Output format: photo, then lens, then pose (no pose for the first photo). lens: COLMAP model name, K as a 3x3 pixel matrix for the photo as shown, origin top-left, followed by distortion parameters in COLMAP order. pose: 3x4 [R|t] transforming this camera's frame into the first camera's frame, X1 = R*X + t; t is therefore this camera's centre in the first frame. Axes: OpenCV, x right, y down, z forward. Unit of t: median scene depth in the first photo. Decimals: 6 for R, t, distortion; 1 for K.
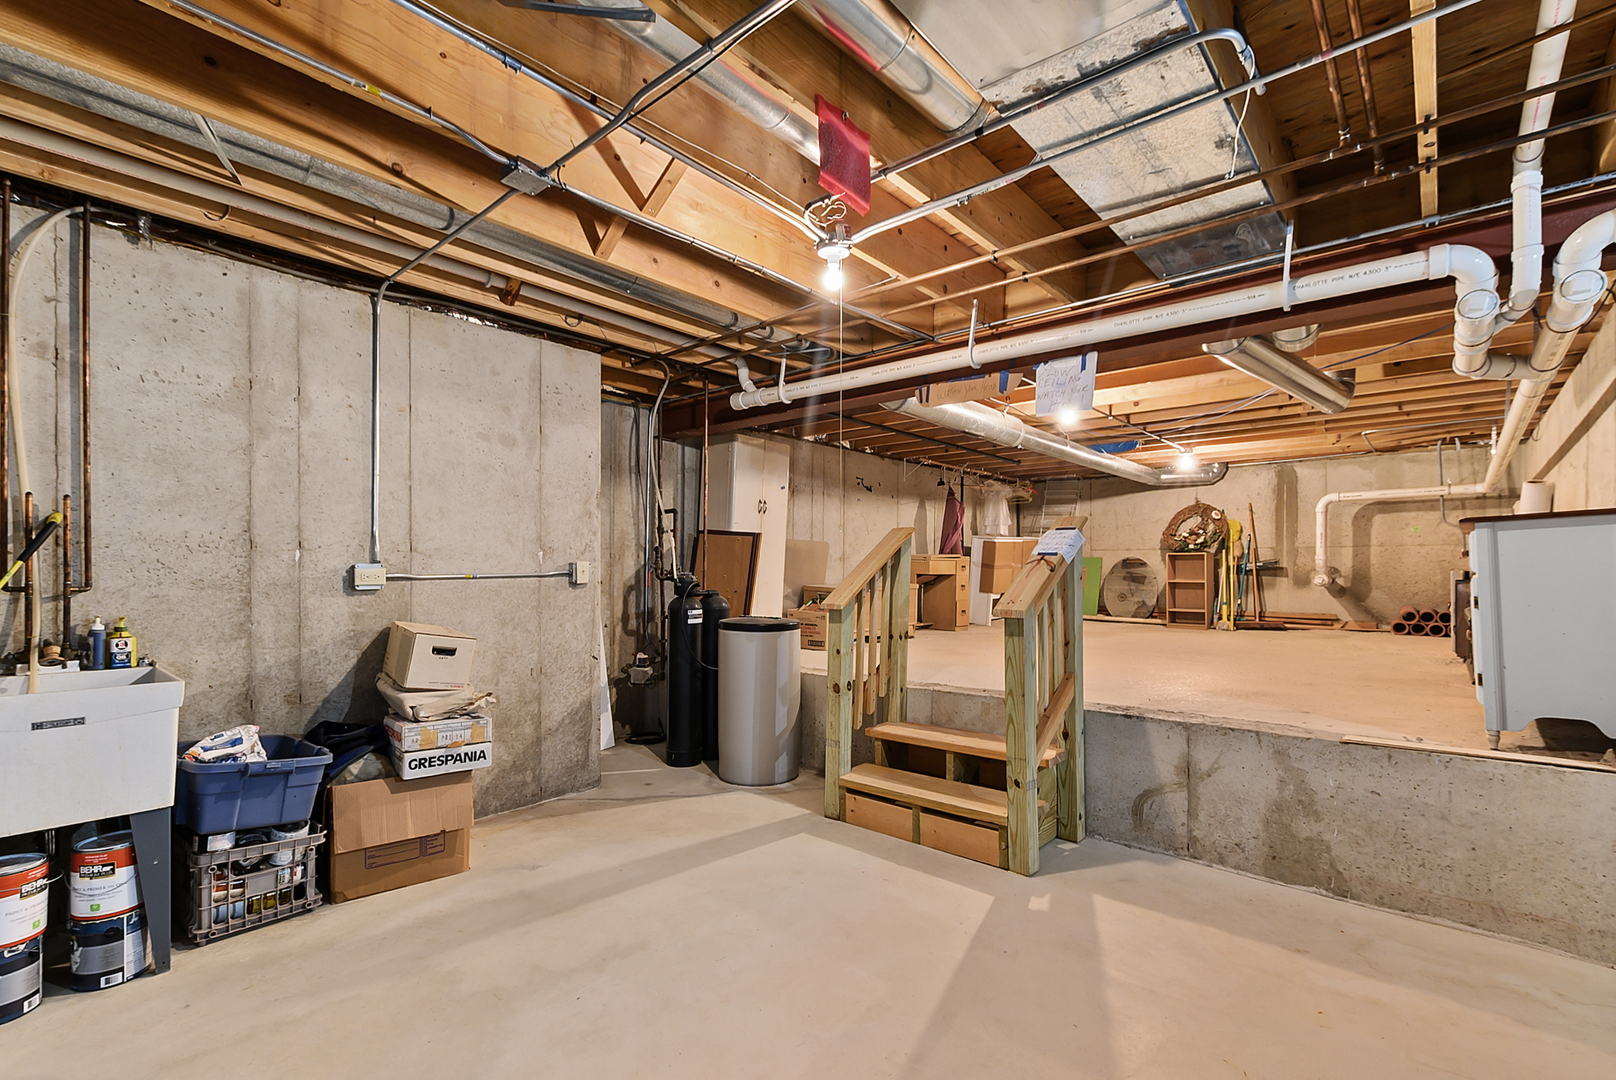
lens RADIAL K [[713.8, 0, 808.2], [0, 713.8, 555.0], [0, 0, 1]] dist [0.001734, -0.001164]
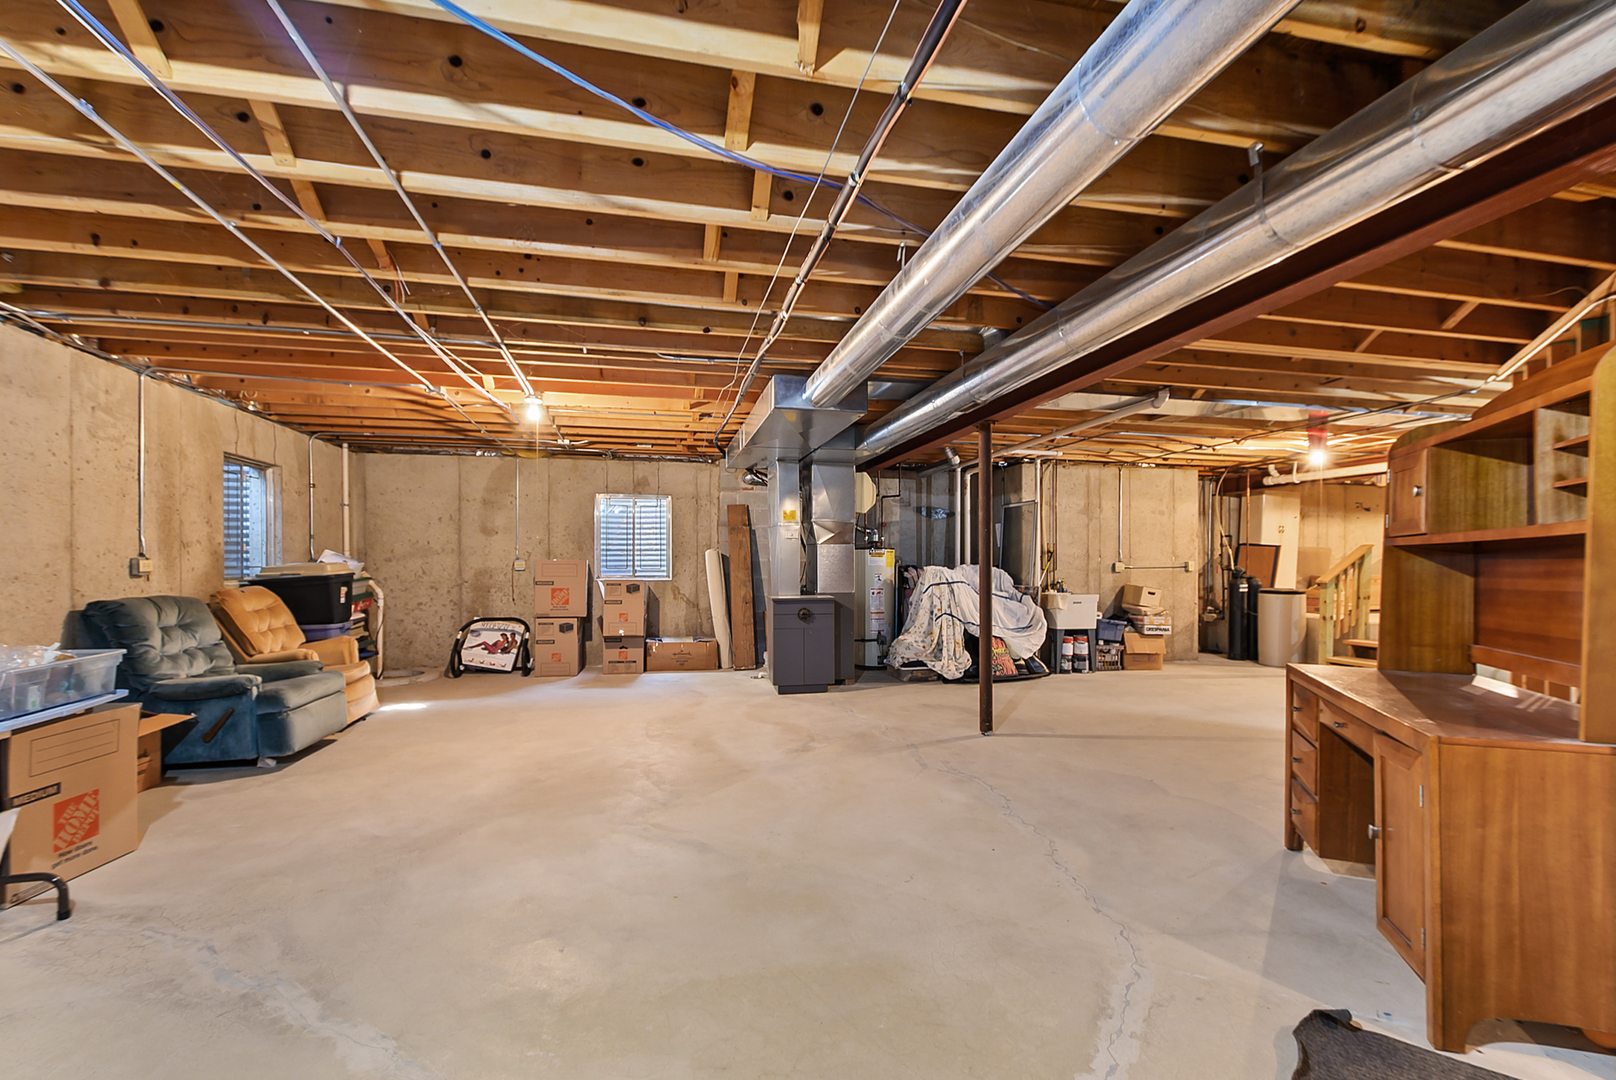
lens RADIAL K [[713.8, 0, 817.2], [0, 713.8, 560.5], [0, 0, 1]] dist [0.001734, -0.001164]
pose [[0.809017, -0.002535, -0.587780, 0.066959], [0.009109, 0.999925, 0.008225, -0.024256], [0.587715, -0.012008, 0.808979, -1.644571]]
